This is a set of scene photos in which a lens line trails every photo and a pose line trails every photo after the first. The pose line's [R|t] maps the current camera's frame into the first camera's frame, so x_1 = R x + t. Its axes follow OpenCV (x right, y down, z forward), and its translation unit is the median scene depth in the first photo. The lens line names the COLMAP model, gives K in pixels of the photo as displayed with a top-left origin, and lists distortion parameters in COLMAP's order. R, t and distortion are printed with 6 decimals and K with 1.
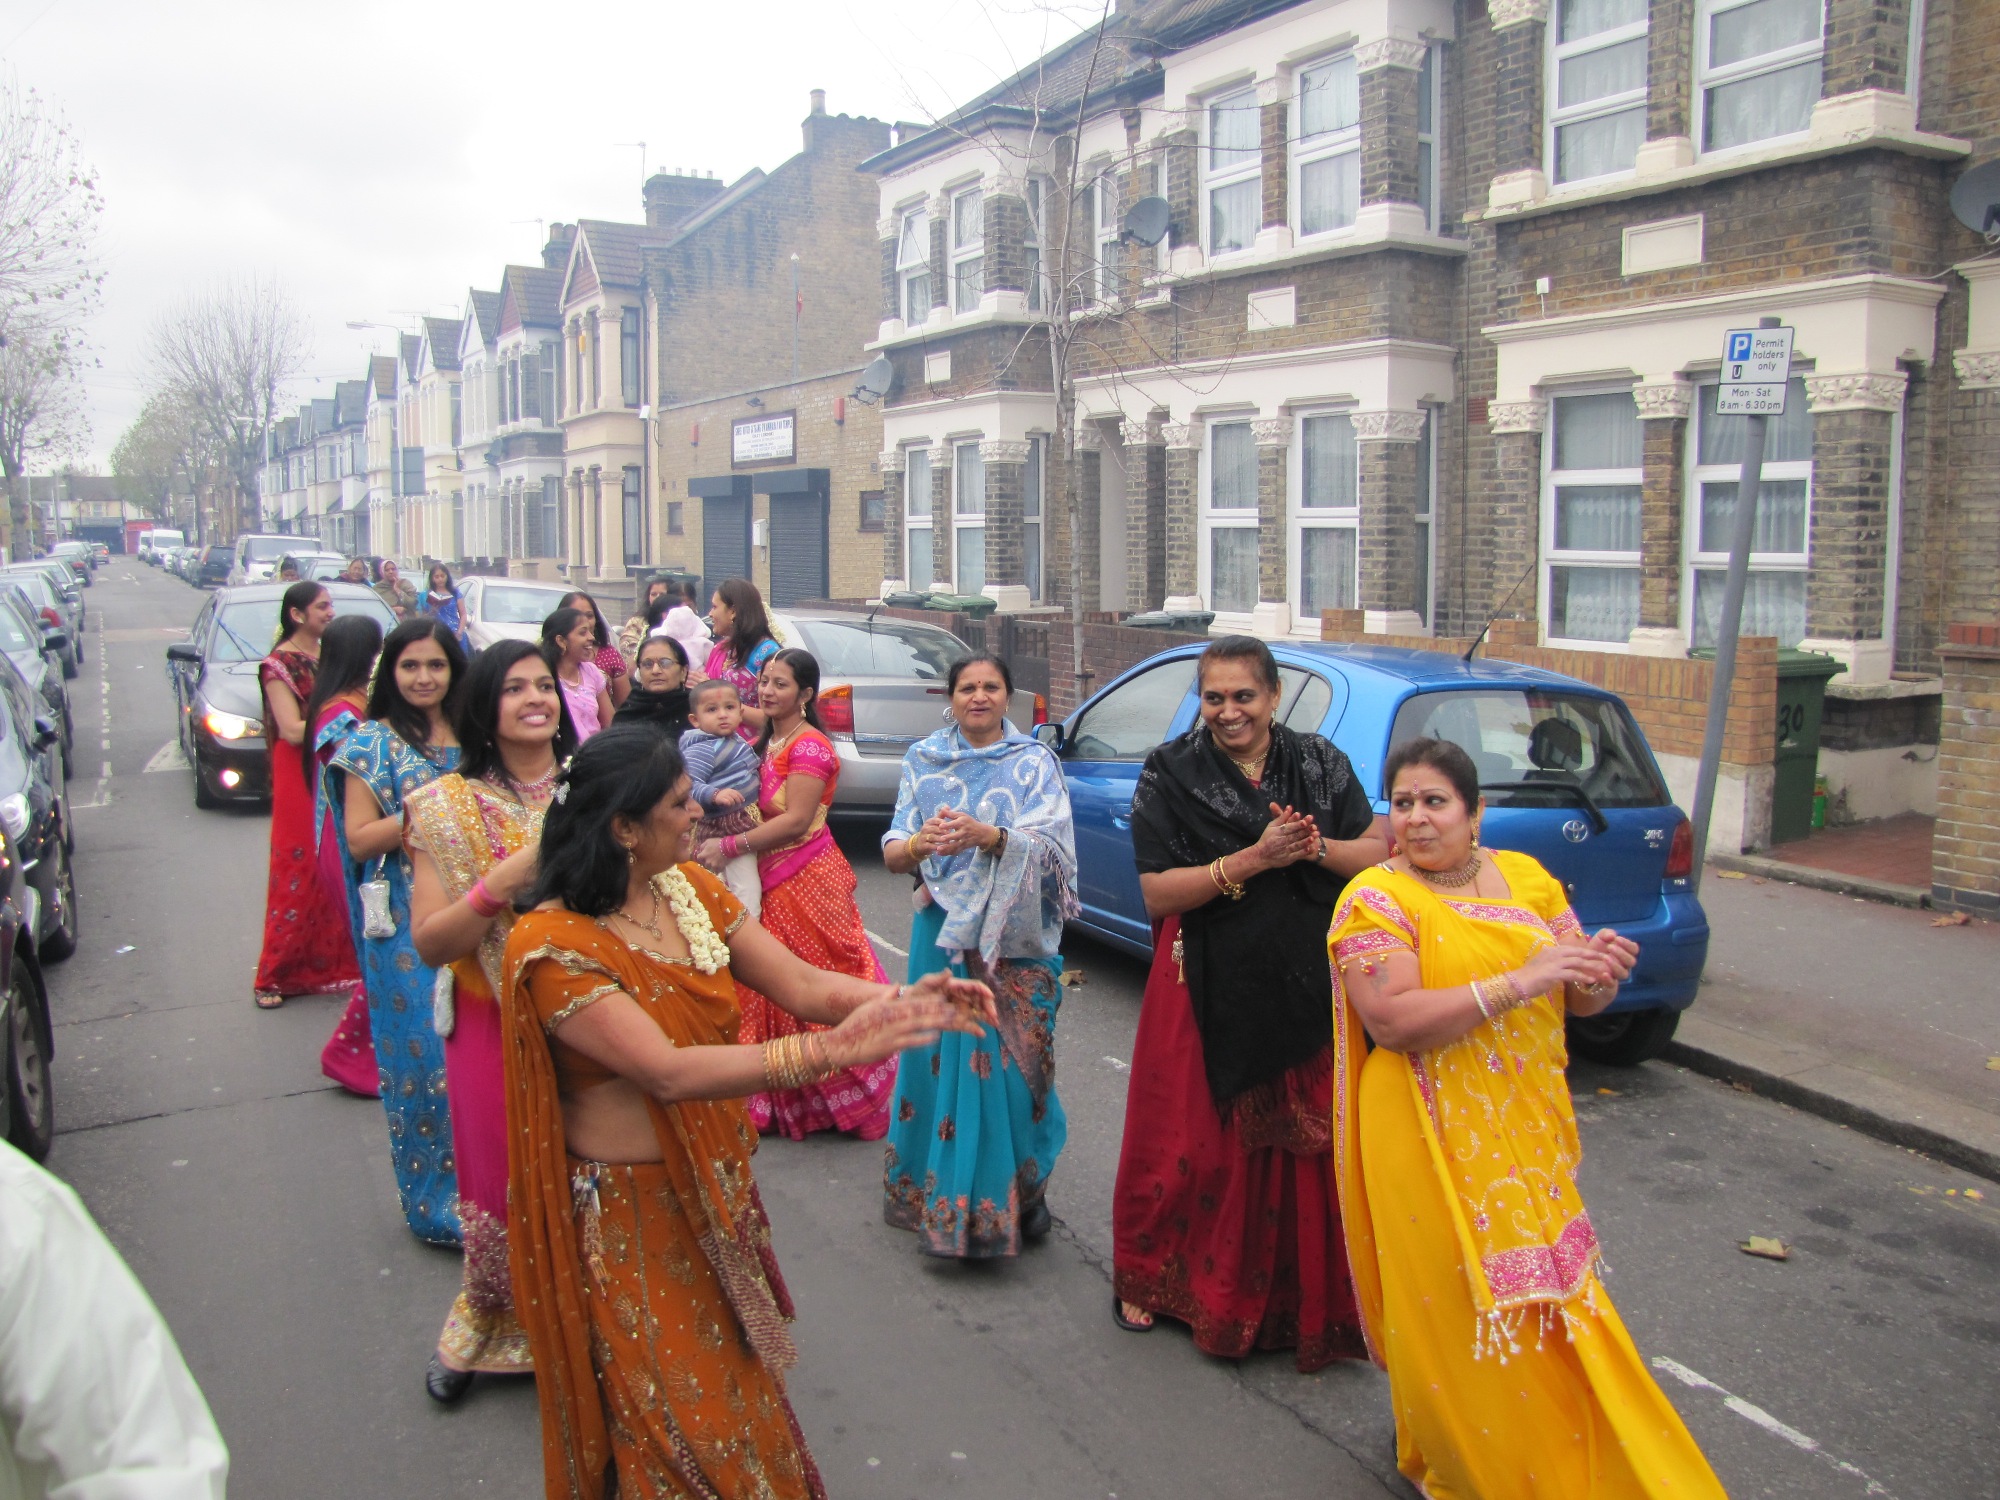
lens RADIAL K [[1668.9, 0, 972.5], [0, 1668.9, 717.6], [0, 0, 1]] dist [-0.192305, 0.176852]
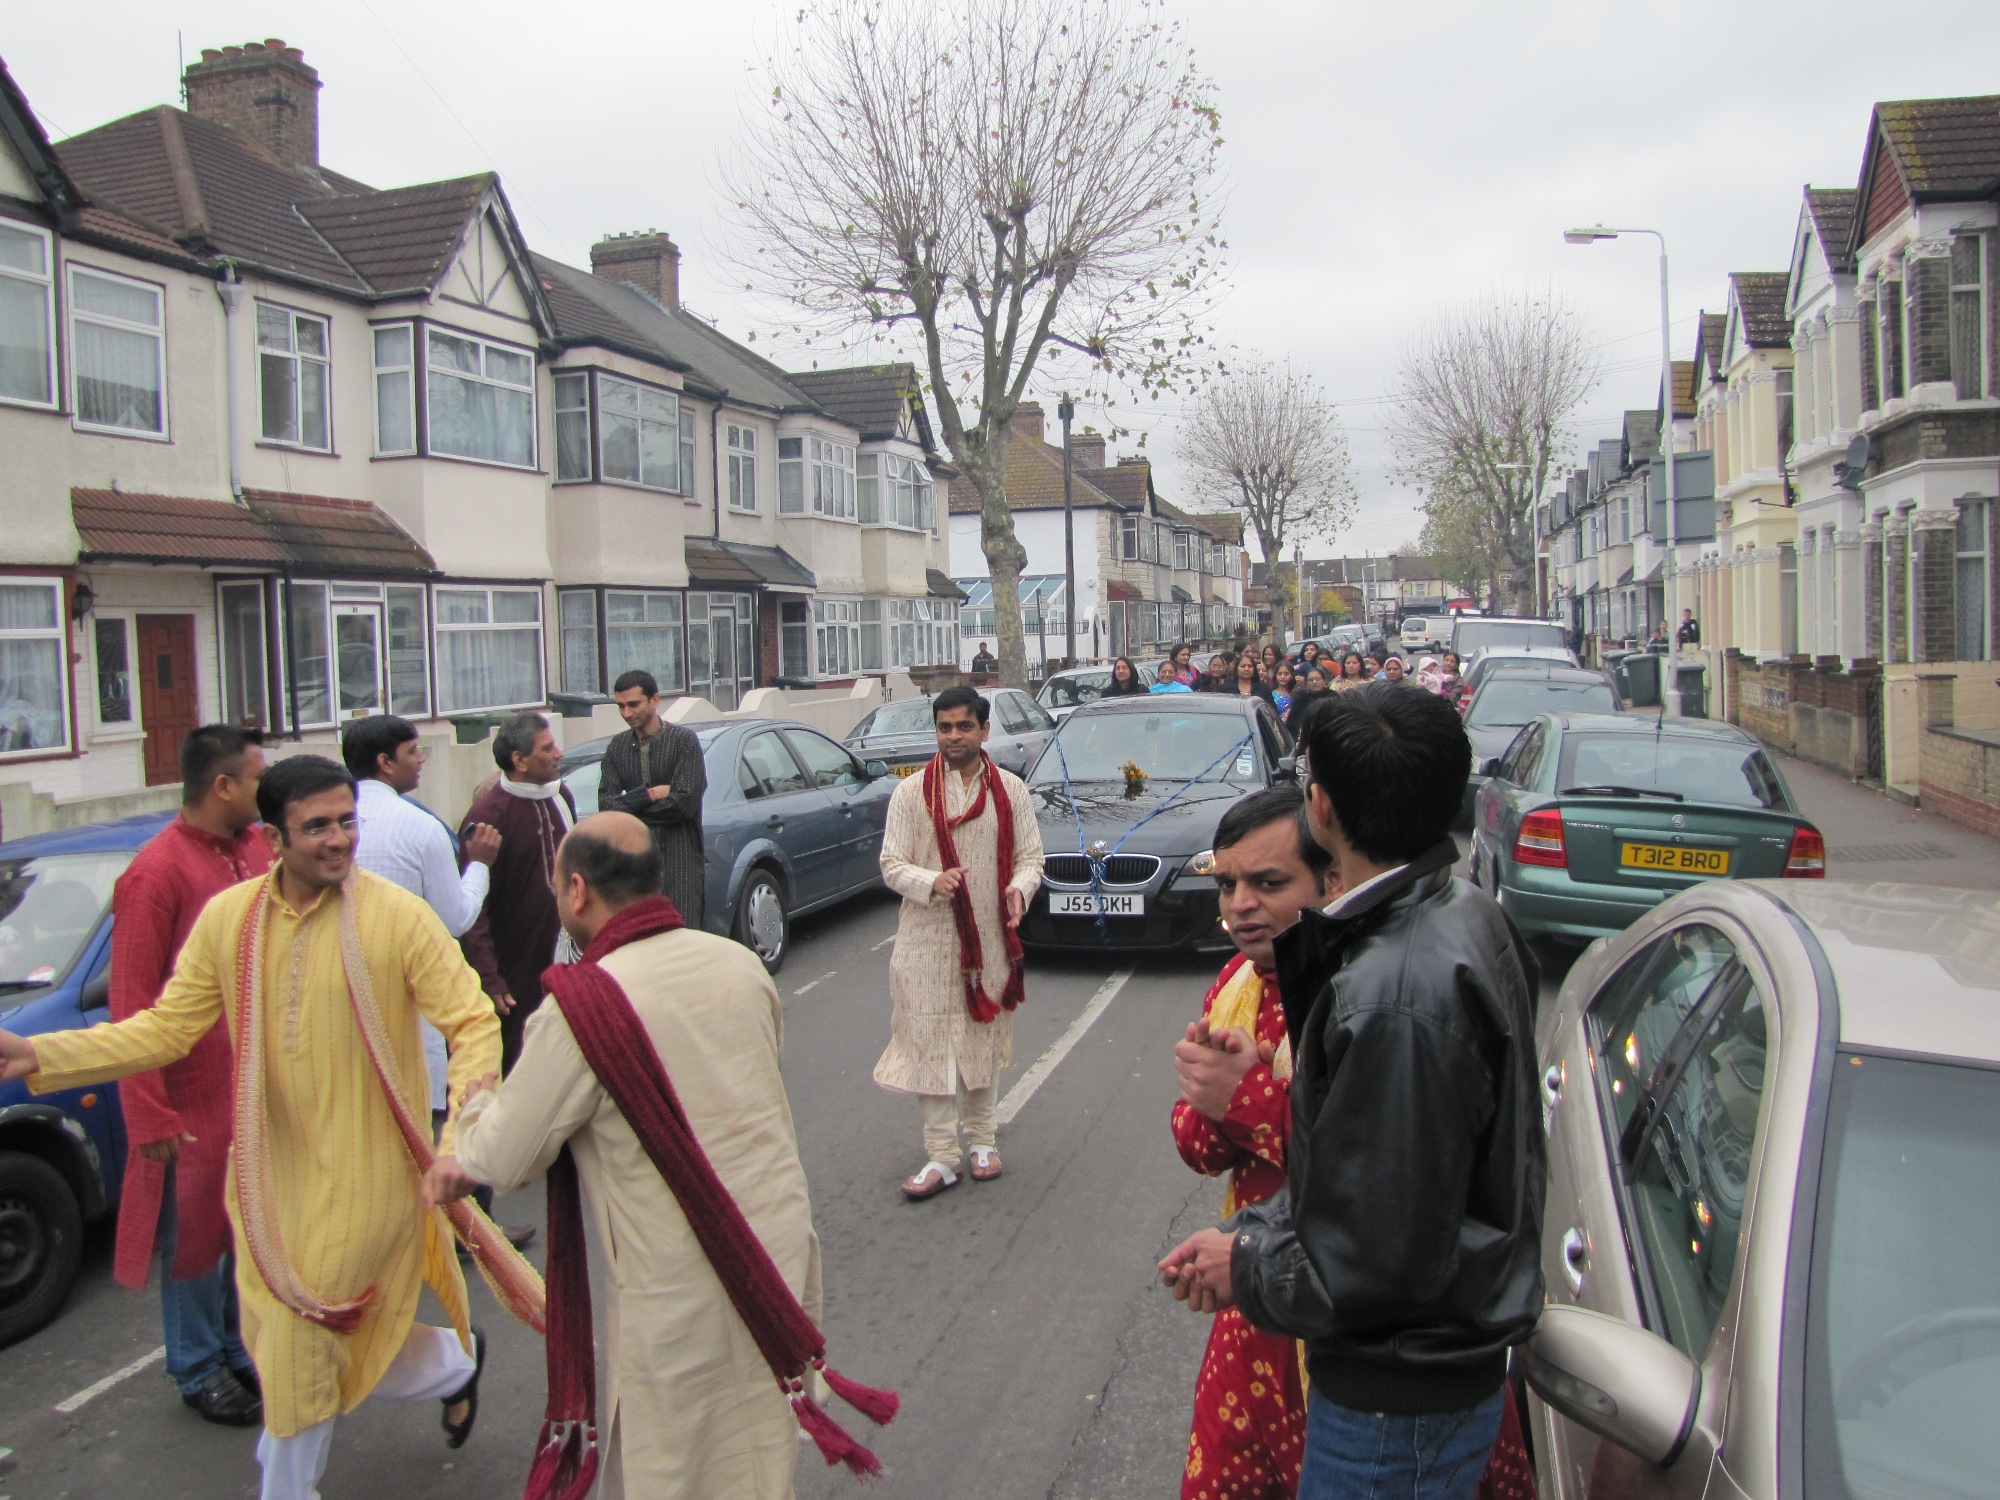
lens RADIAL K [[1665.6, 0, 990.8], [0, 1665.6, 709.6], [0, 0, 1]] dist [-0.187977, 0.168316]
pose [[0.716800, 0.011337, -0.697186, -0.133423], [-0.047333, 0.998353, -0.032430, -0.051516], [0.695670, 0.056245, 0.716156, 0.445259]]
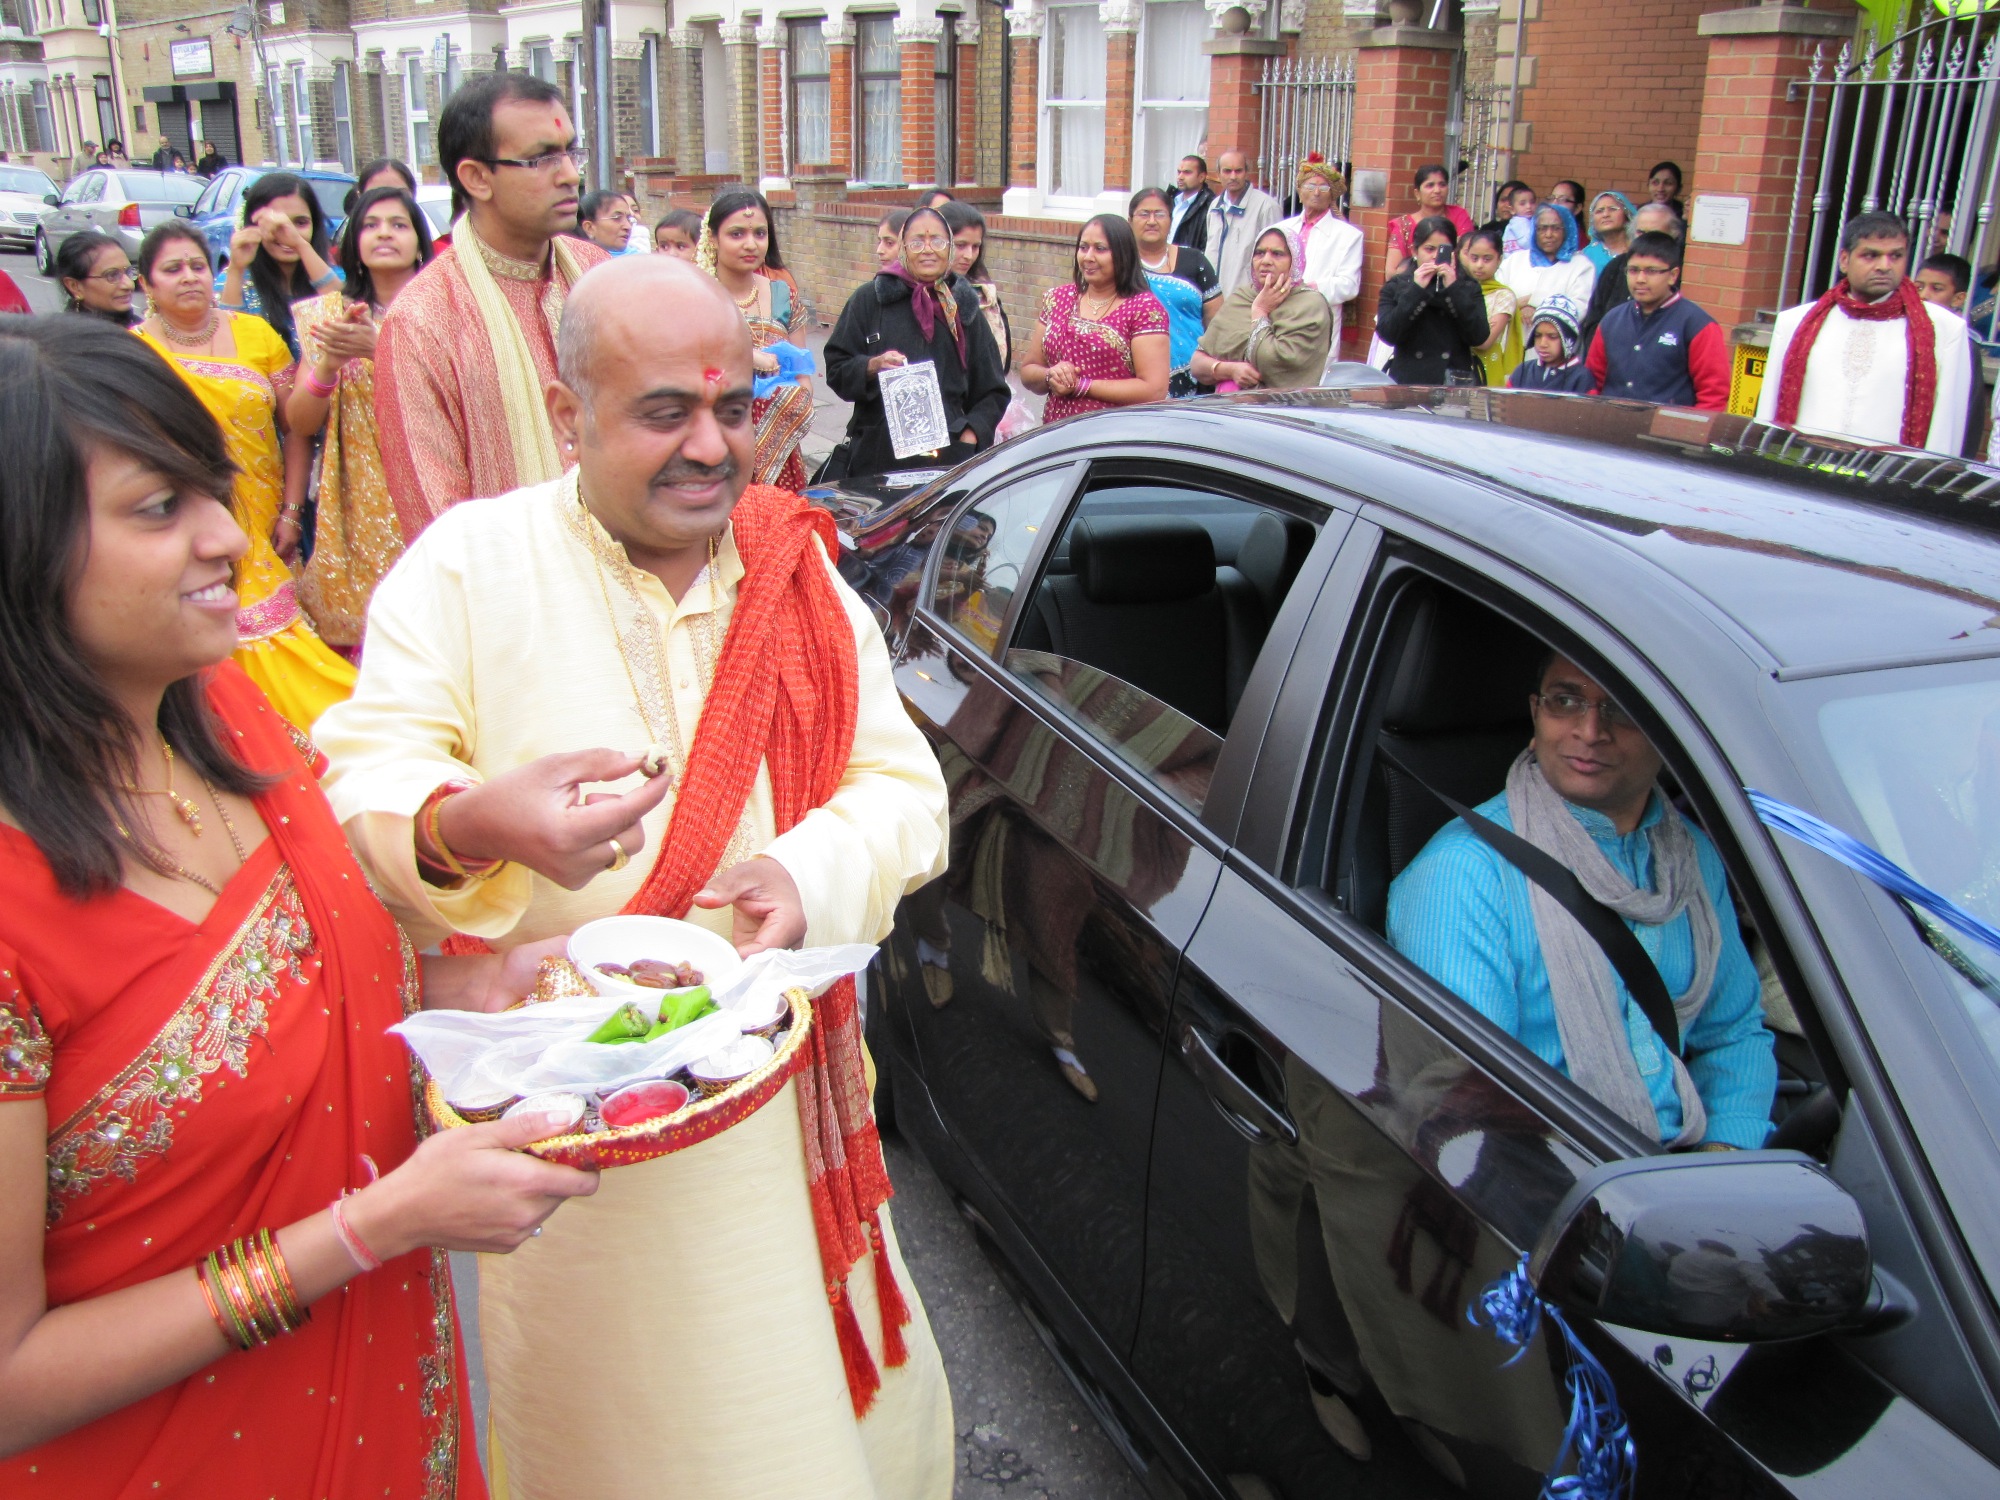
lens RADIAL K [[1665.6, 0, 990.8], [0, 1665.6, 709.6], [0, 0, 1]] dist [-0.187977, 0.168316]
pose [[0.973047, -0.060774, 0.222456, 0.133379], [0.008792, 0.973724, 0.227561, 0.043173], [-0.230441, -0.219472, 0.948013, -0.345624]]
